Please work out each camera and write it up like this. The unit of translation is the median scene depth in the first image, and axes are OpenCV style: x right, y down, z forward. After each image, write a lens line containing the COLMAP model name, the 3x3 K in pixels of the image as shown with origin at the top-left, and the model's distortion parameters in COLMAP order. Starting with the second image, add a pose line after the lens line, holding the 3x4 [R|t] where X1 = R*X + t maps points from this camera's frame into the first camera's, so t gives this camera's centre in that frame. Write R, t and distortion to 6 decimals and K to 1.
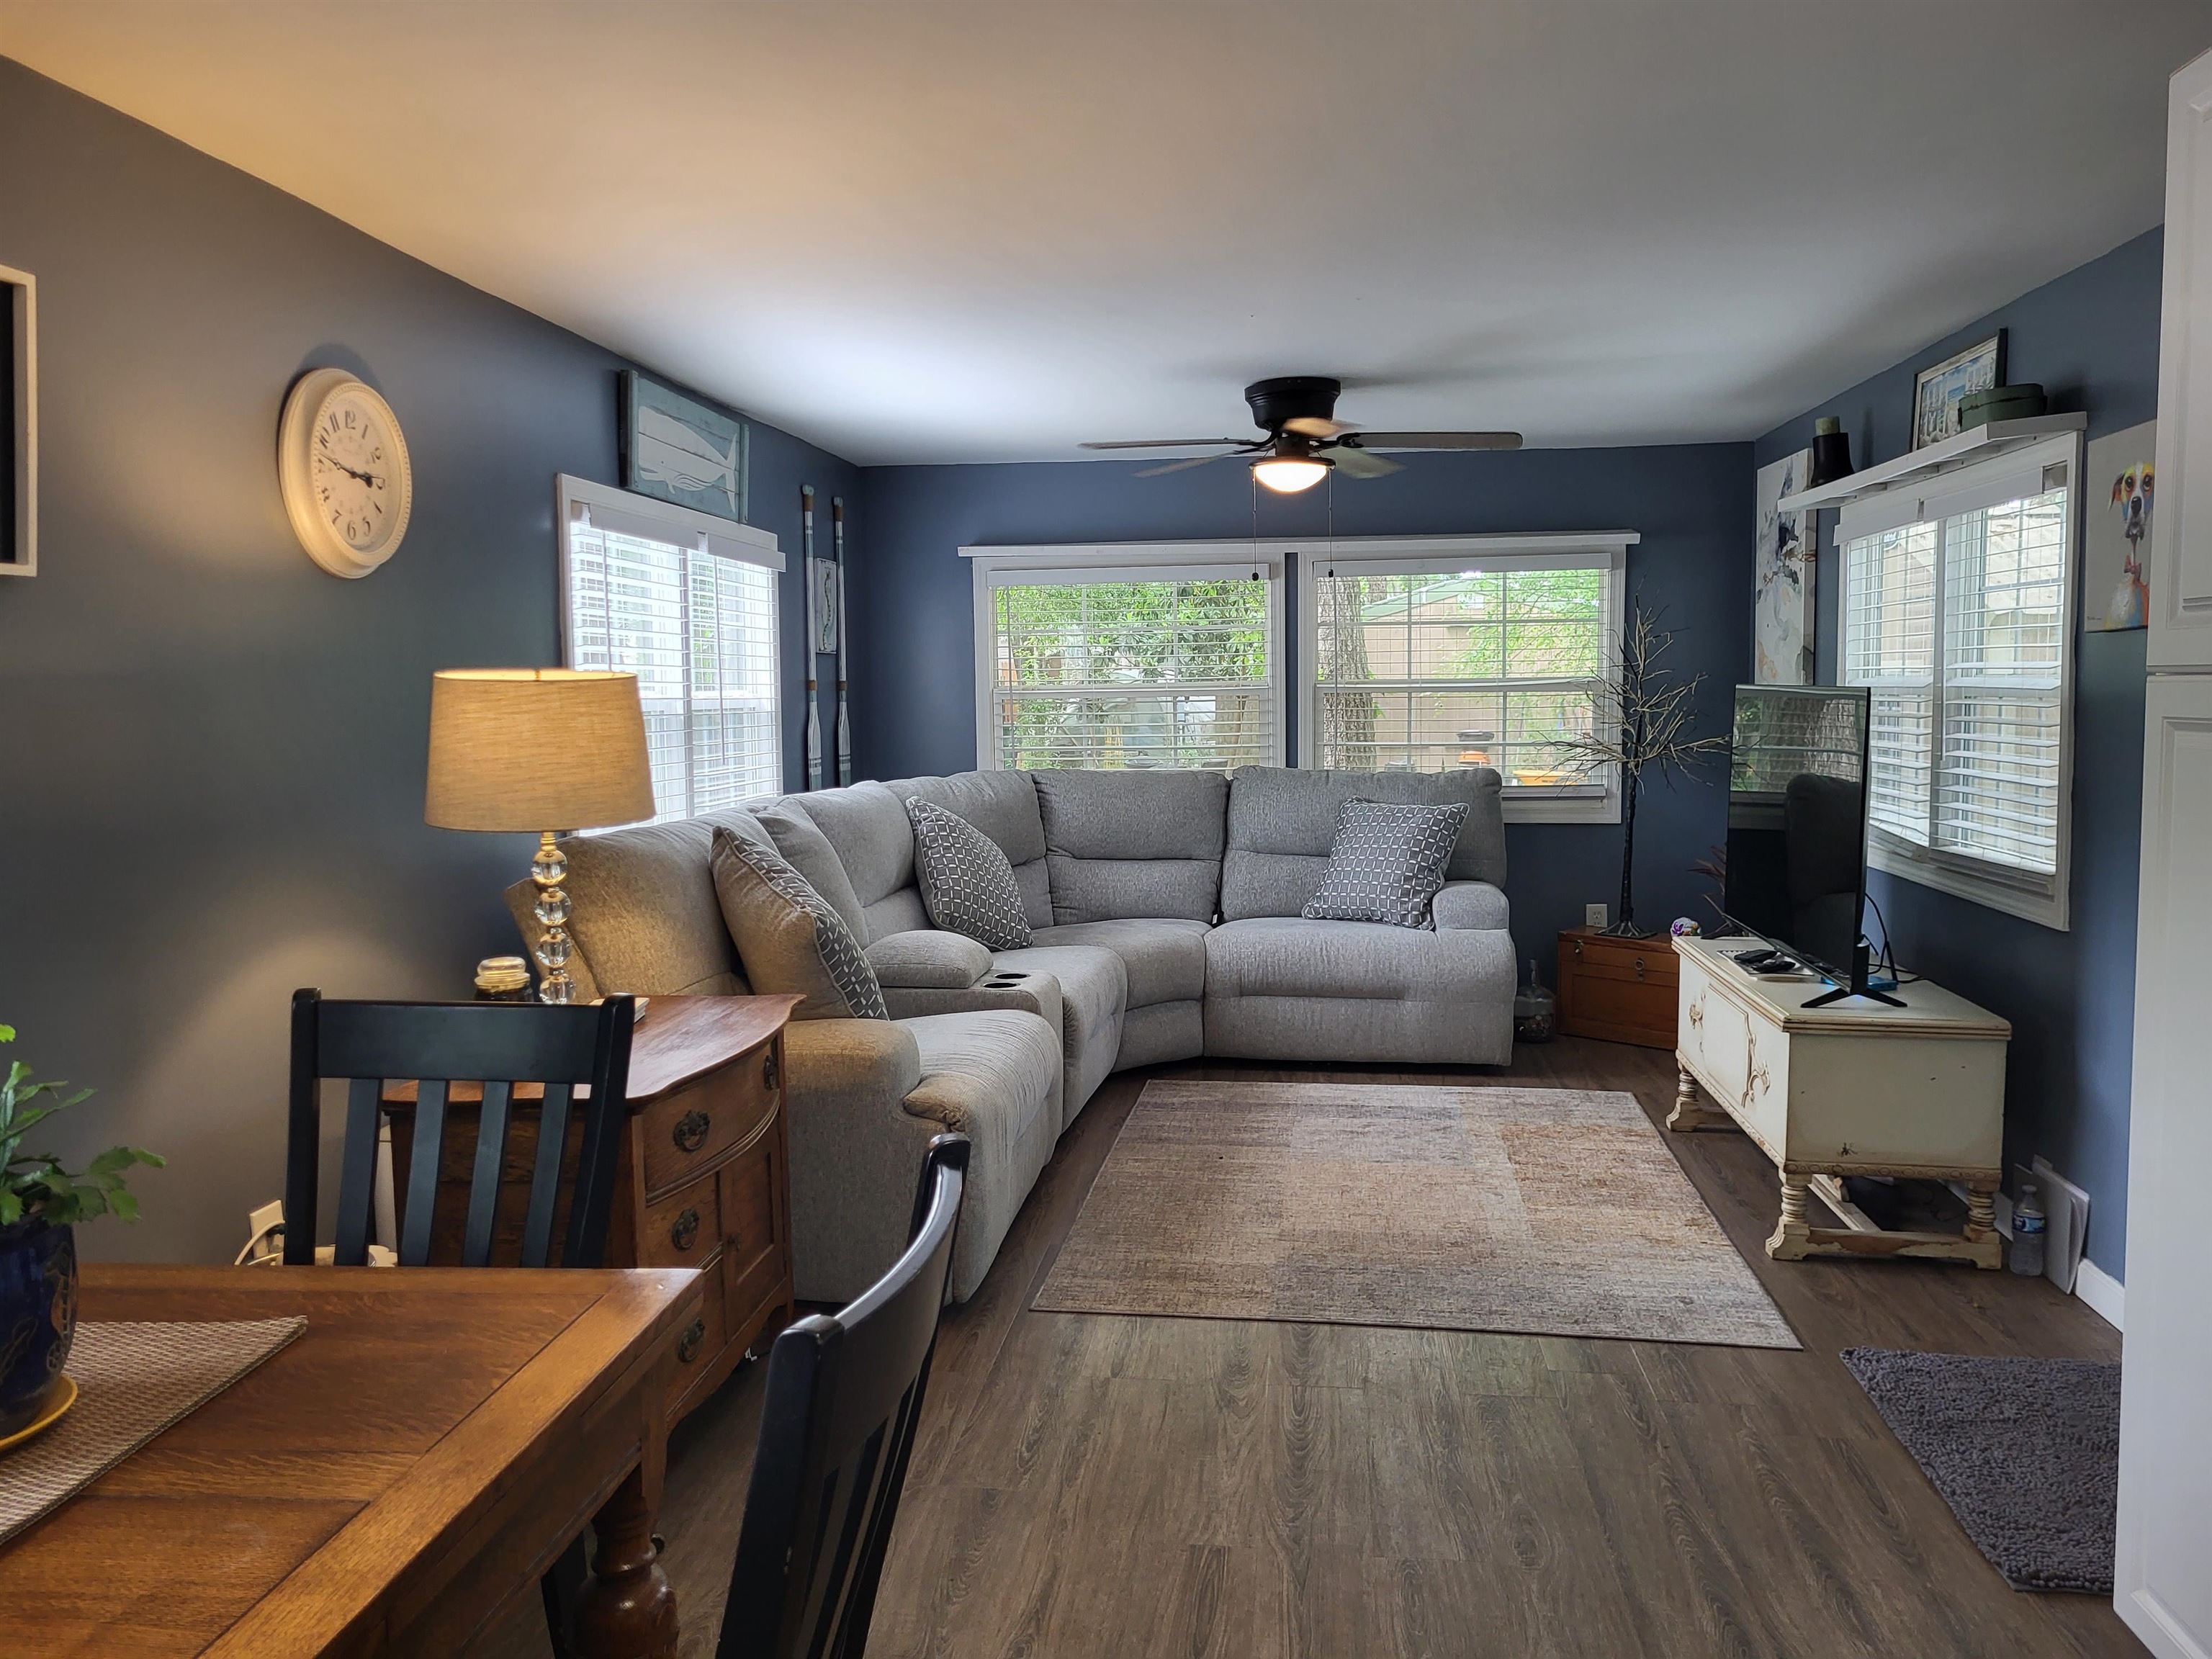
lens RADIAL K [[2022.4, 0, 1154.8], [0, 2022.4, 827.7], [0, 0, 1]] dist [0.055510, -0.095311]
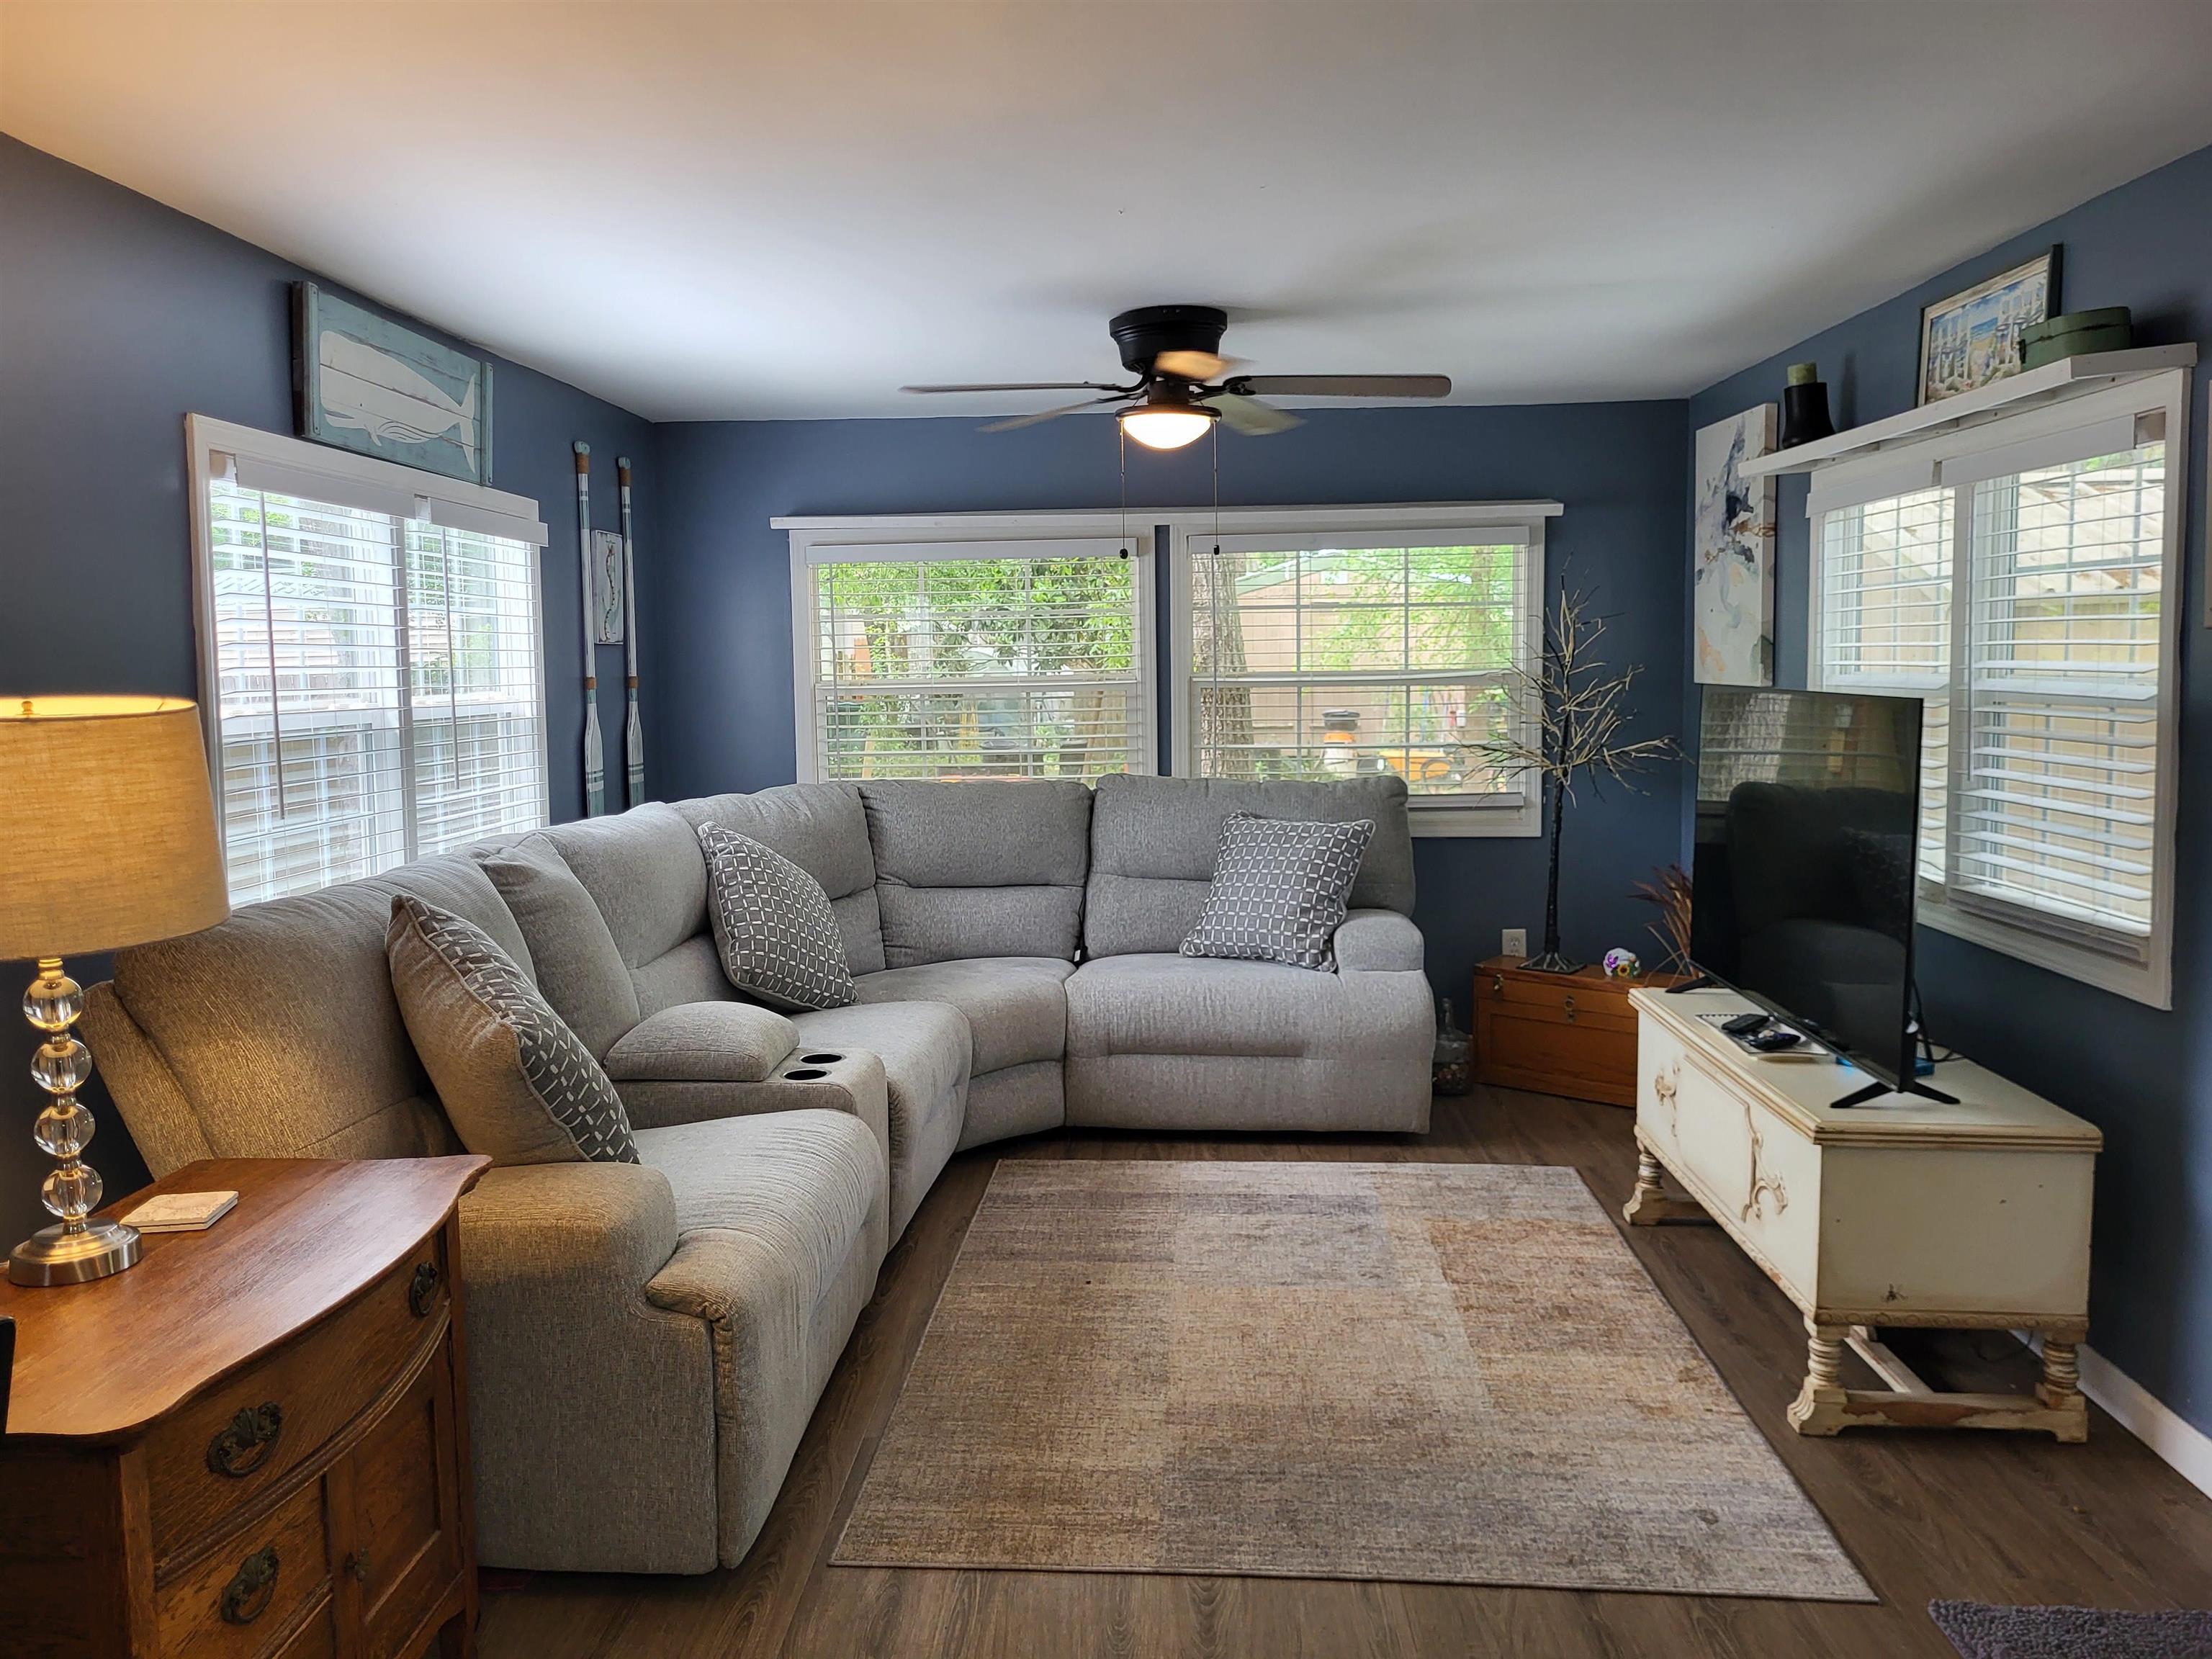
lens RADIAL K [[2022.4, 0, 1154.8], [0, 2022.4, 827.7], [0, 0, 1]] dist [0.055510, -0.095311]
pose [[0.997553, -0.008677, 0.069372, 0.004701], [0.007822, 0.999890, 0.012582, -0.024750], [-0.069474, -0.012009, 0.997512, 0.191401]]
